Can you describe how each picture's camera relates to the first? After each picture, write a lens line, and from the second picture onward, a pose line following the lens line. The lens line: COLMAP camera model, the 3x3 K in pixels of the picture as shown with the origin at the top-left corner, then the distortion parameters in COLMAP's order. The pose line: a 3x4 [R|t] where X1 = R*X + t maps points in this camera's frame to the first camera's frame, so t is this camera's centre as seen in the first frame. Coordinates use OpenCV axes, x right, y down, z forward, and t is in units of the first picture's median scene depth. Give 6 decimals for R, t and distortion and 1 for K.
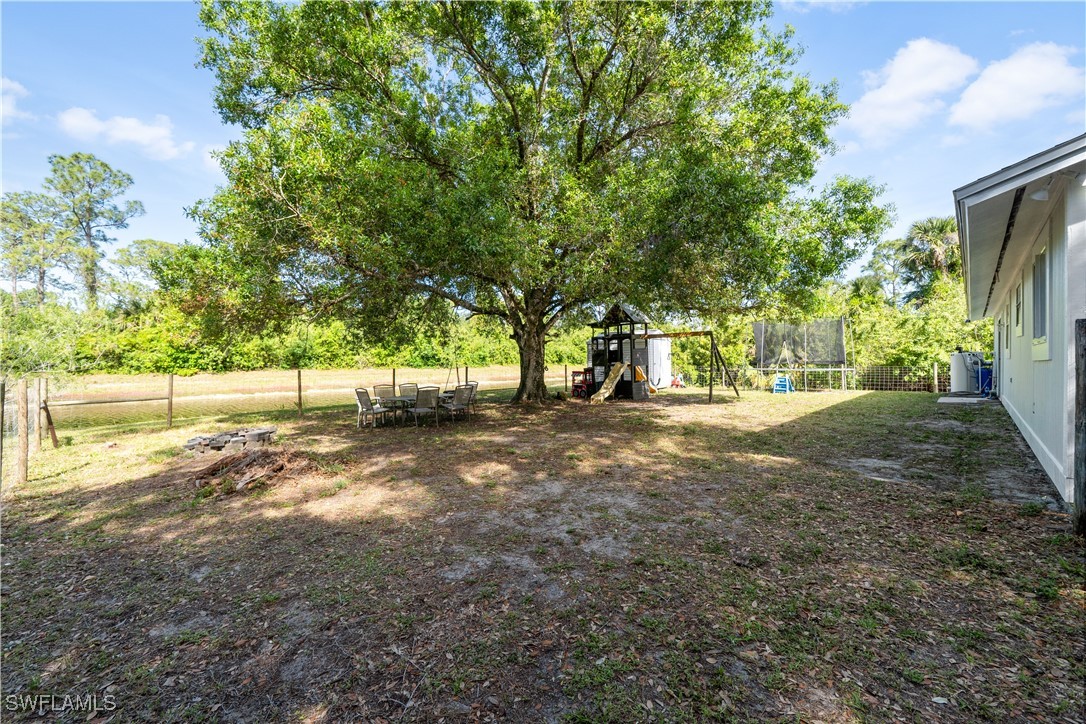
lens RADIAL K [[459.4, 0, 543.3], [0, 459.4, 359.1], [0, 0, 1]] dist [-0.001904, -0.000092]
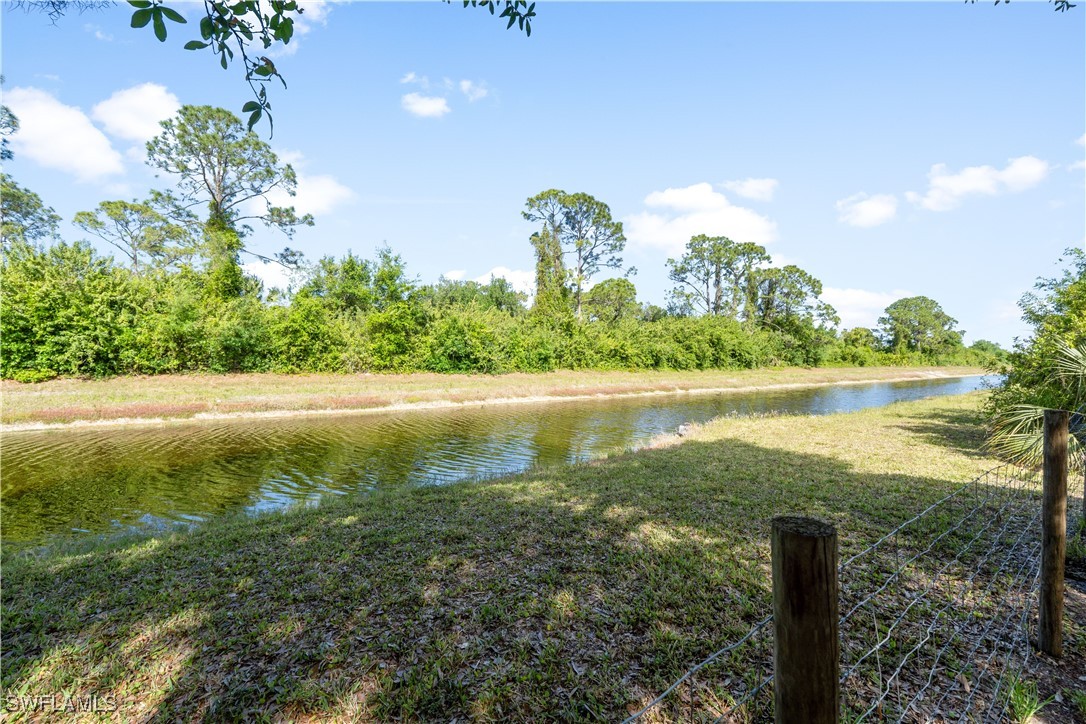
lens RADIAL K [[459.4, 0, 544.1], [0, 459.4, 360.6], [0, 0, 1]] dist [-0.001904, -0.000092]
pose [[0.986417, 0.009493, -0.163985, -0.026030], [-0.010298, 0.999939, -0.004057, 0.003303], [0.163936, 0.005690, 0.986455, 0.403519]]
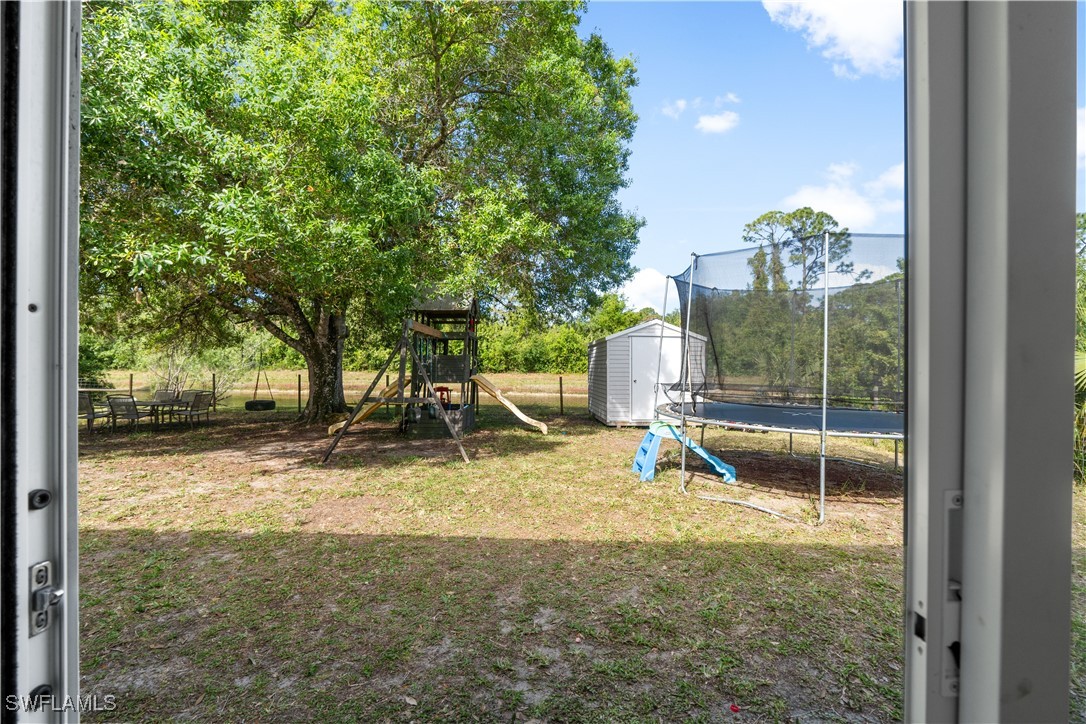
lens RADIAL K [[459.4, 0, 542.2], [0, 459.4, 364.9], [0, 0, 1]] dist [-0.001904, -0.000092]
pose [[0.661213, 0.008645, -0.750148, 0.261371], [-0.010191, 0.999945, 0.002541, 0.000183], [0.750129, 0.005965, 0.661265, 0.261469]]
